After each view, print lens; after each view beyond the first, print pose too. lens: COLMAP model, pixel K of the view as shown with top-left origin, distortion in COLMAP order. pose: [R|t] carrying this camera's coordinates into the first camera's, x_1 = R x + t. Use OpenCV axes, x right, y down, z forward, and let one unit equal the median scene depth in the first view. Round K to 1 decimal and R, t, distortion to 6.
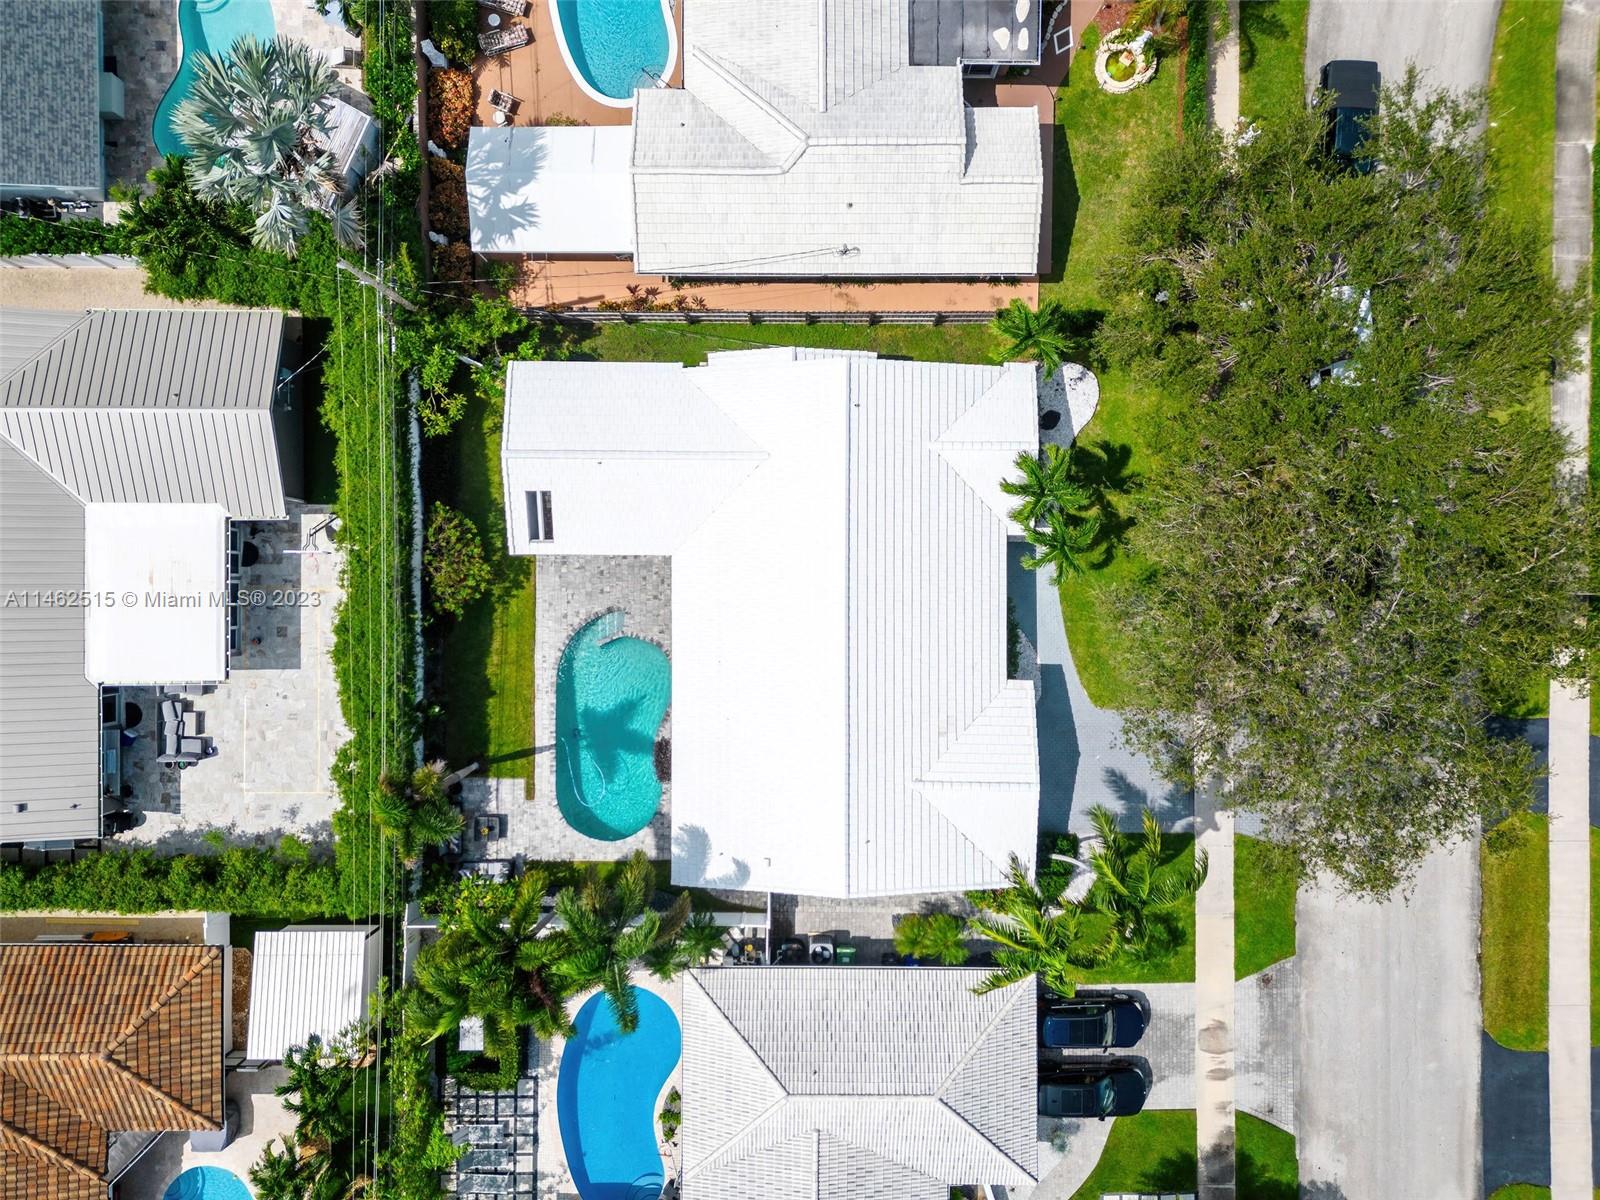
lens RADIAL K [[1148.7, 0, 790.7], [0, 1148.7, 597.0], [0, 0, 1]] dist [0.081531, -0.080602]
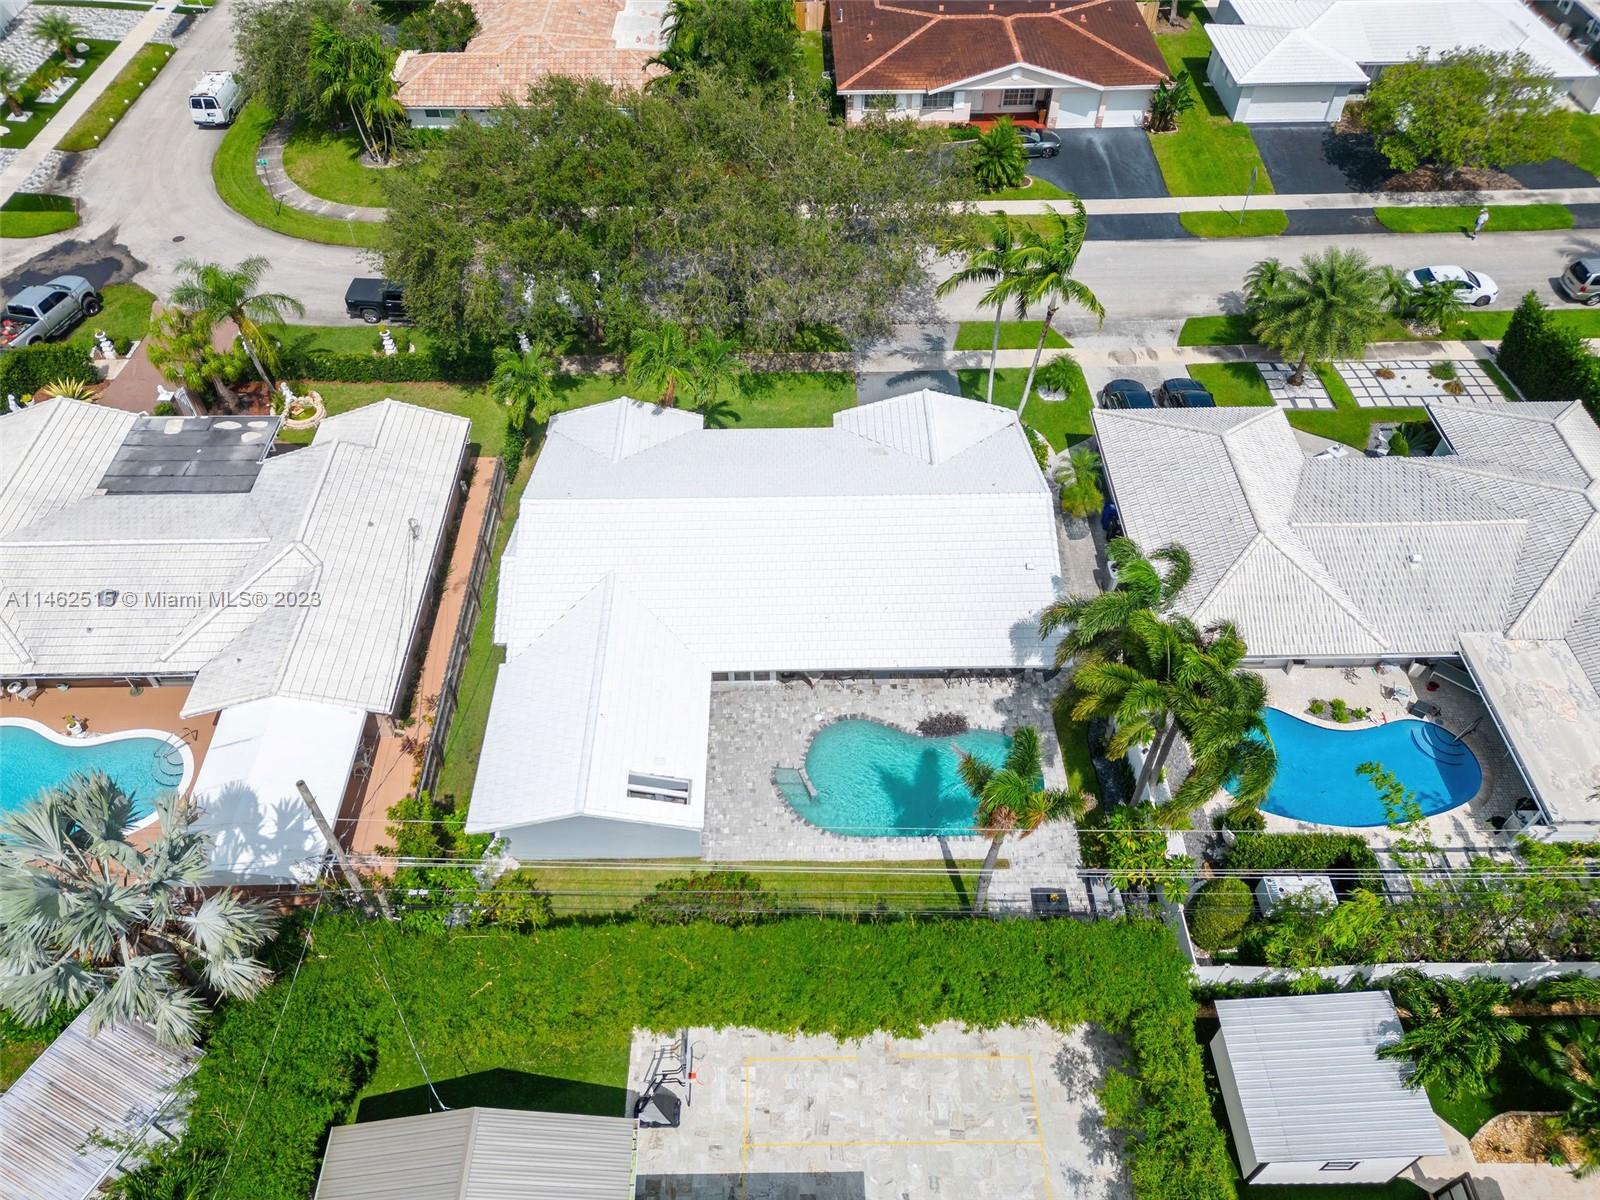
lens RADIAL K [[1130.8, 0, 797.4], [0, 1130.8, 601.9], [0, 0, 1]] dist [0.073437, -0.069954]
pose [[-0.018673, -0.742814, 0.669238, -0.663303], [0.999703, -0.024360, 0.000855, 0.032668], [0.015667, 0.669055, 0.743048, 0.302846]]
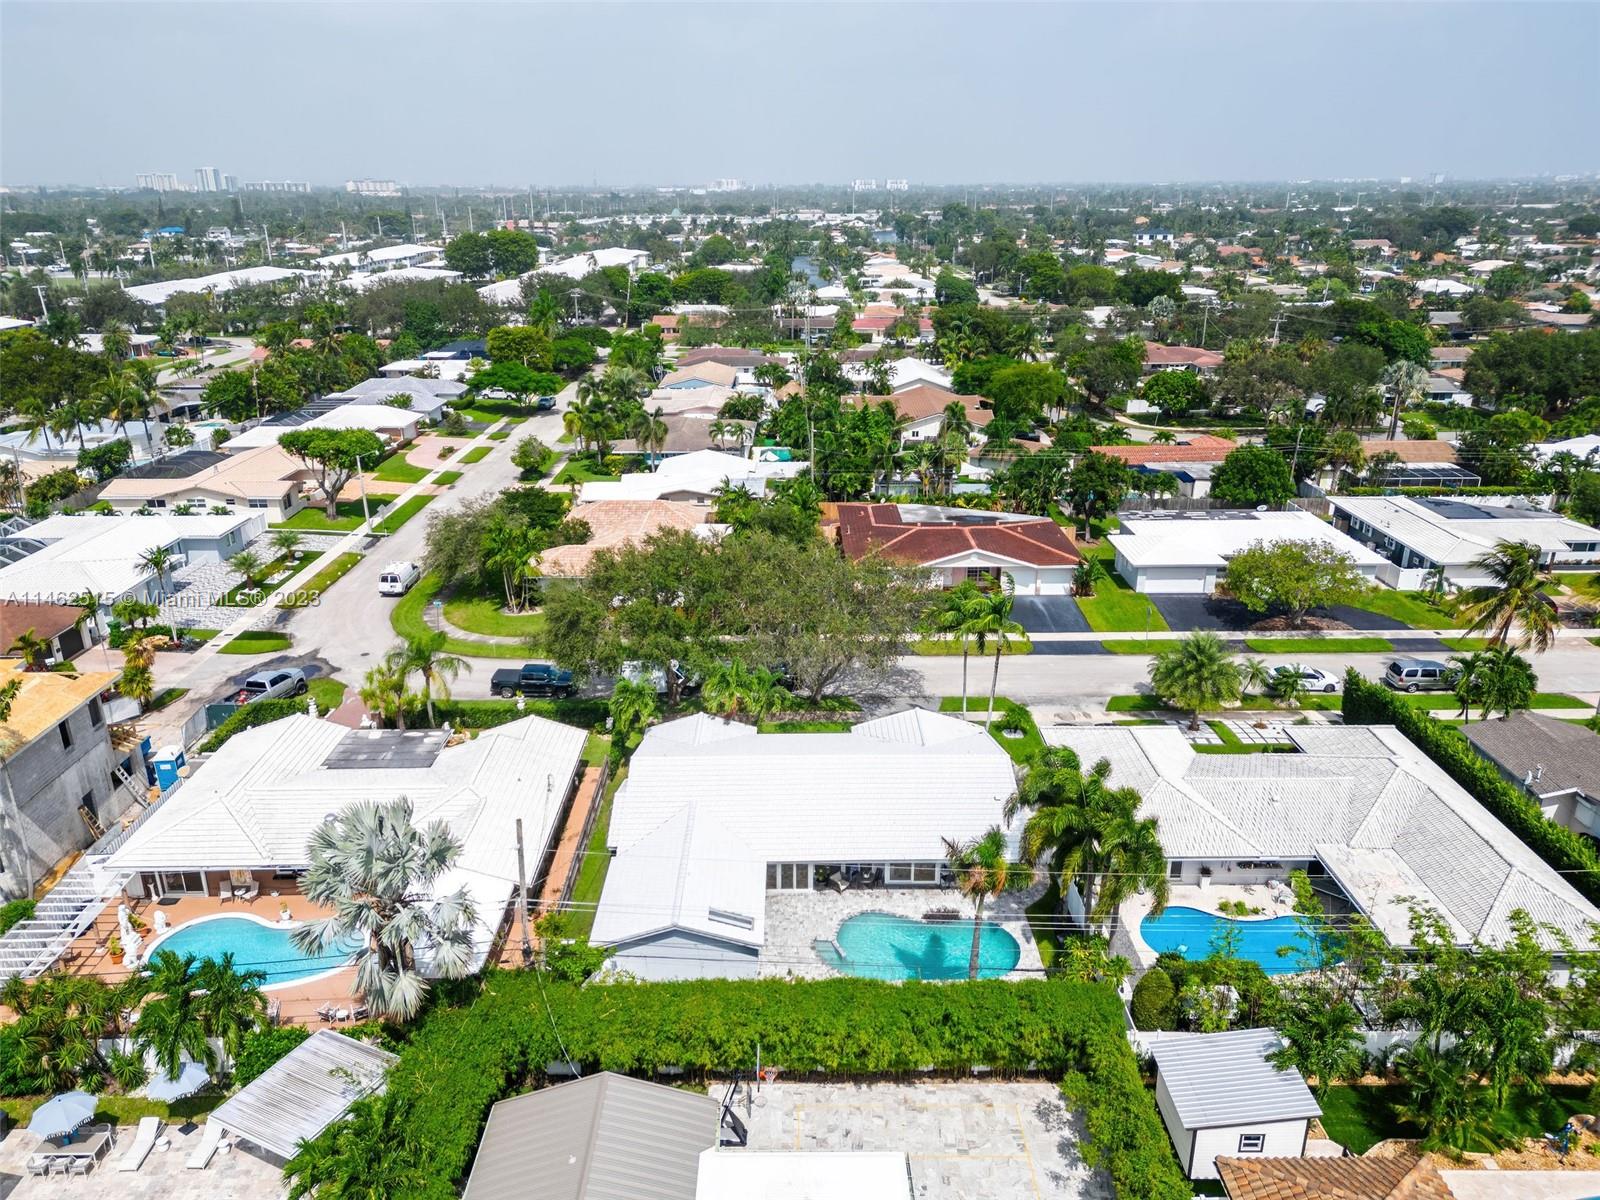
lens RADIAL K [[1124.6, 0, 800.0], [0, 1124.6, 600.0], [0, 0, 1]] dist [0.111412, -0.176414]
pose [[-0.014503, -0.333957, 0.942477, -1.154549], [0.999799, -0.017882, 0.009049, -0.006566], [0.013831, 0.942419, 0.334150, 0.333999]]
